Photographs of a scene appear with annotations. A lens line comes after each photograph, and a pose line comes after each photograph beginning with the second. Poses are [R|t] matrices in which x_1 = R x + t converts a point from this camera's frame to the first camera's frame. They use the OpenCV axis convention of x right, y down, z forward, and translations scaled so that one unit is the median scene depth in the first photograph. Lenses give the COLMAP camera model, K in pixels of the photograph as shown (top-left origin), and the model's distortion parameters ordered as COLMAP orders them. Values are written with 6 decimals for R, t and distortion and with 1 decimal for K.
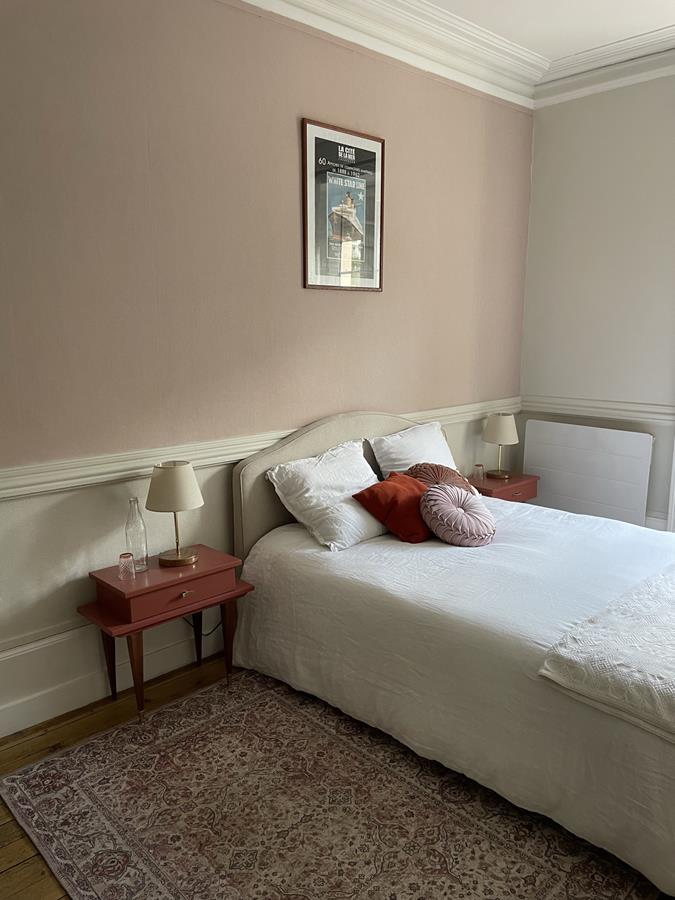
lens RADIAL K [[677.4, 0, 340.2], [0, 677.4, 447.5], [0, 0, 1]] dist [0.073446, -0.085816]
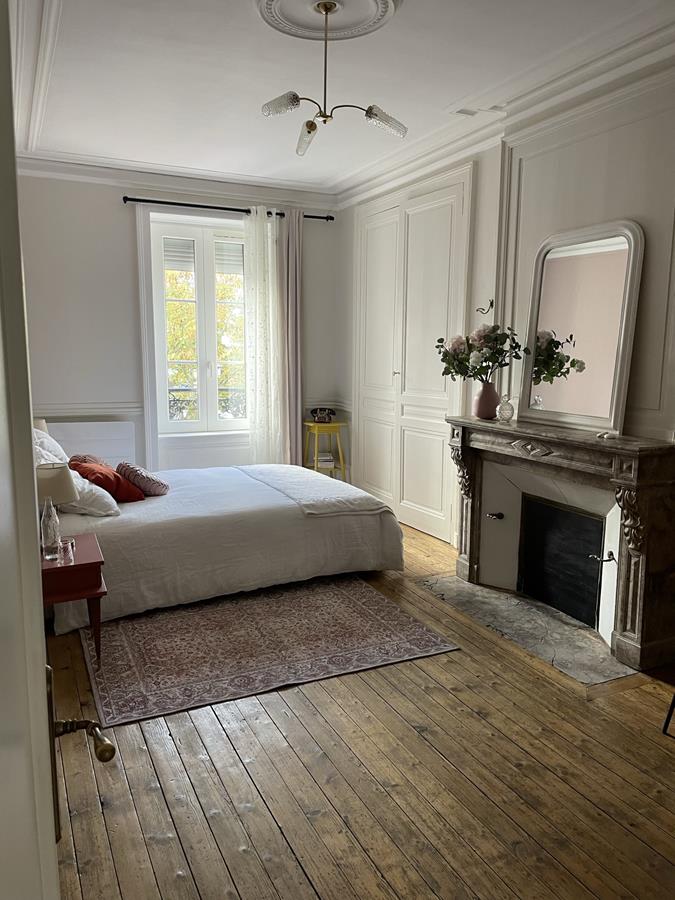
lens RADIAL K [[677.4, 0, 333.0], [0, 677.4, 447.9], [0, 0, 1]] dist [0.073446, -0.085816]
pose [[0.316938, -0.134454, 0.938868, -1.447085], [0.158850, 0.983443, 0.087214, -0.039935], [-0.935049, 0.121497, 0.333049, 0.159021]]
